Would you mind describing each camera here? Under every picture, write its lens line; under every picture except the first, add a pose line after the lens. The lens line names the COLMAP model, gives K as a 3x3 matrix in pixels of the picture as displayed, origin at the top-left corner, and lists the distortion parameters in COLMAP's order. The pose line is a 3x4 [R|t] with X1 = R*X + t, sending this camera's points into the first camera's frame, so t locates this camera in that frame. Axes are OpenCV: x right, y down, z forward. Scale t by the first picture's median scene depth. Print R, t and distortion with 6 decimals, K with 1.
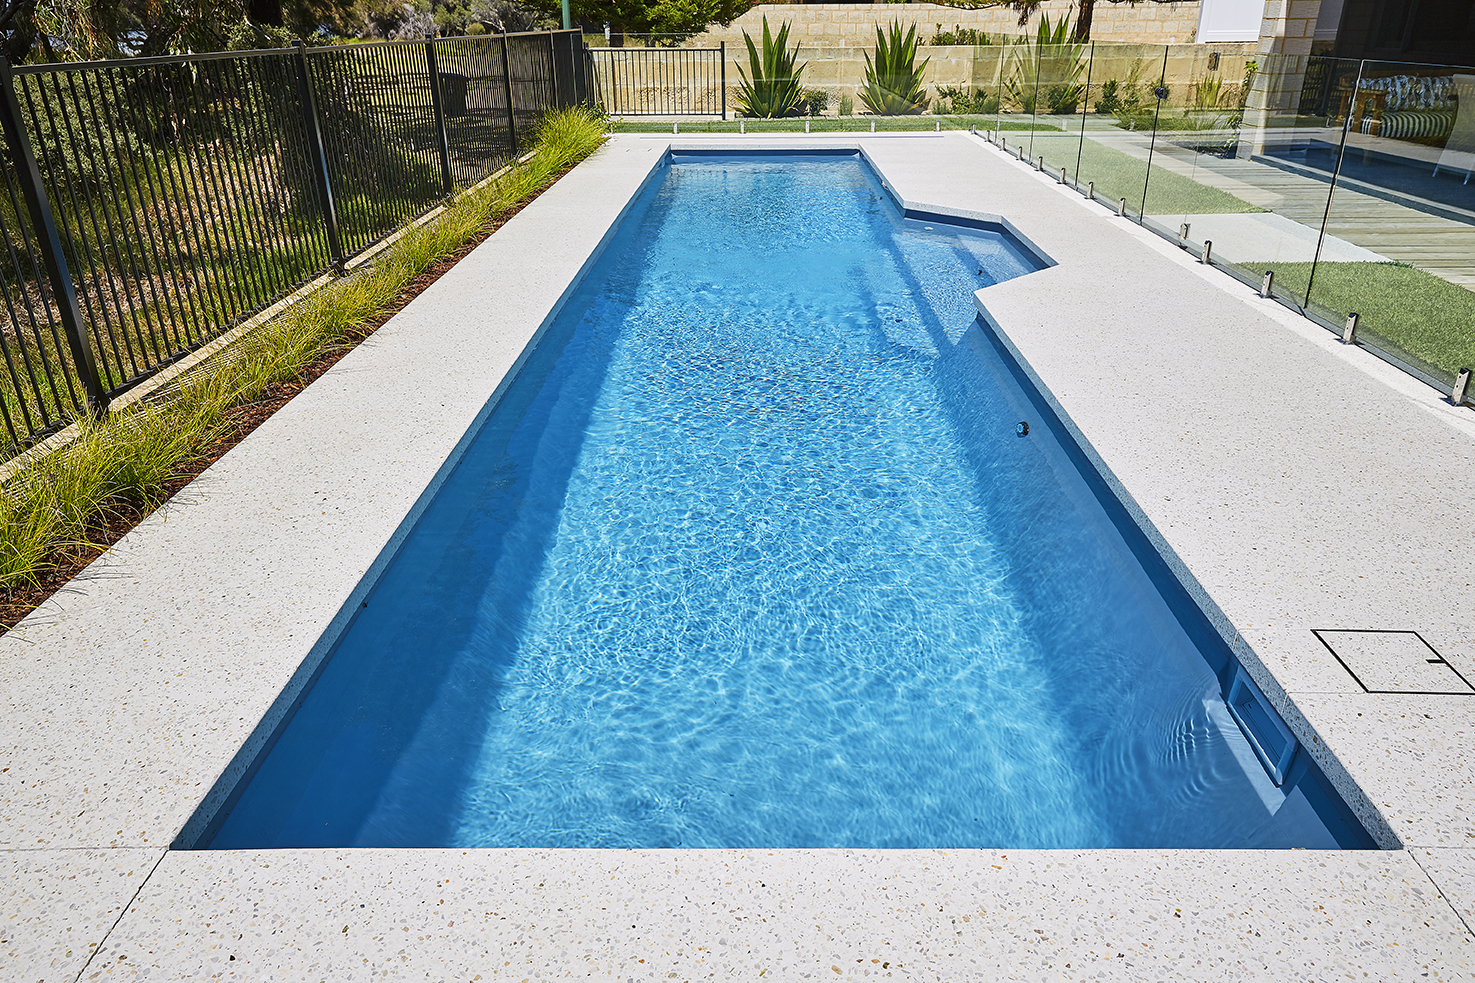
lens RADIAL K [[1025.5, 0, 738.9], [0, 1025.5, 485.9], [0, 0, 1]] dist [-0.004933, 0.014583]
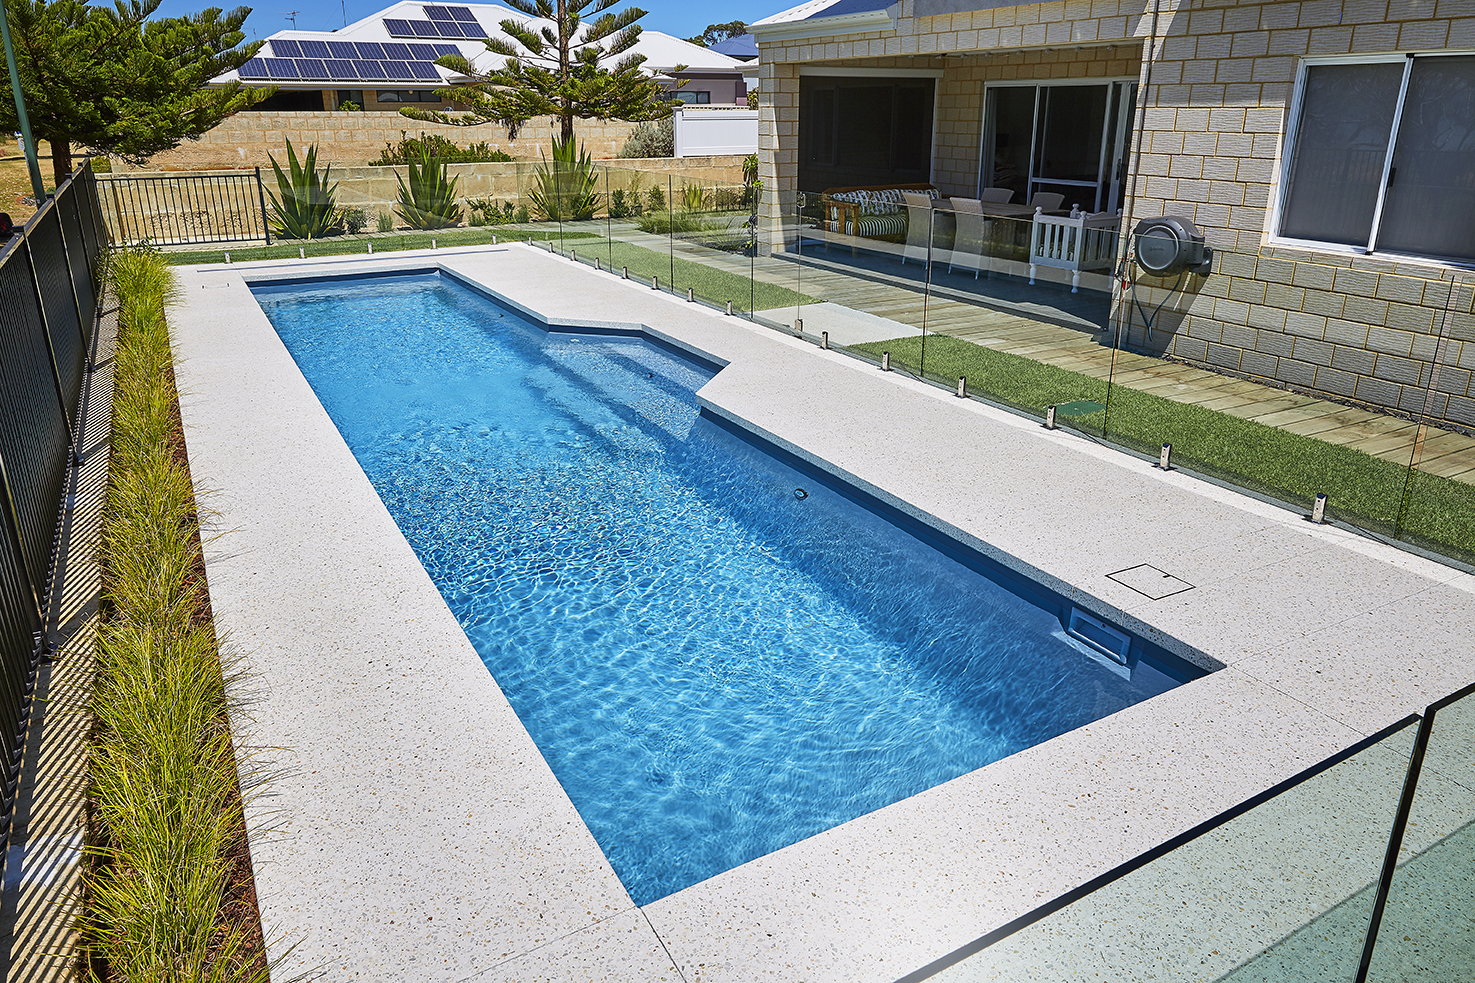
lens RADIAL K [[1025.5, 0, 735.4], [0, 1025.5, 495.7], [0, 0, 1]] dist [-0.004933, 0.014583]
pose [[0.859438, -0.178647, 0.479012, -0.153157], [0.209068, 0.977846, -0.010420, -0.019980], [-0.466538, 0.109101, 0.877747, -0.044137]]
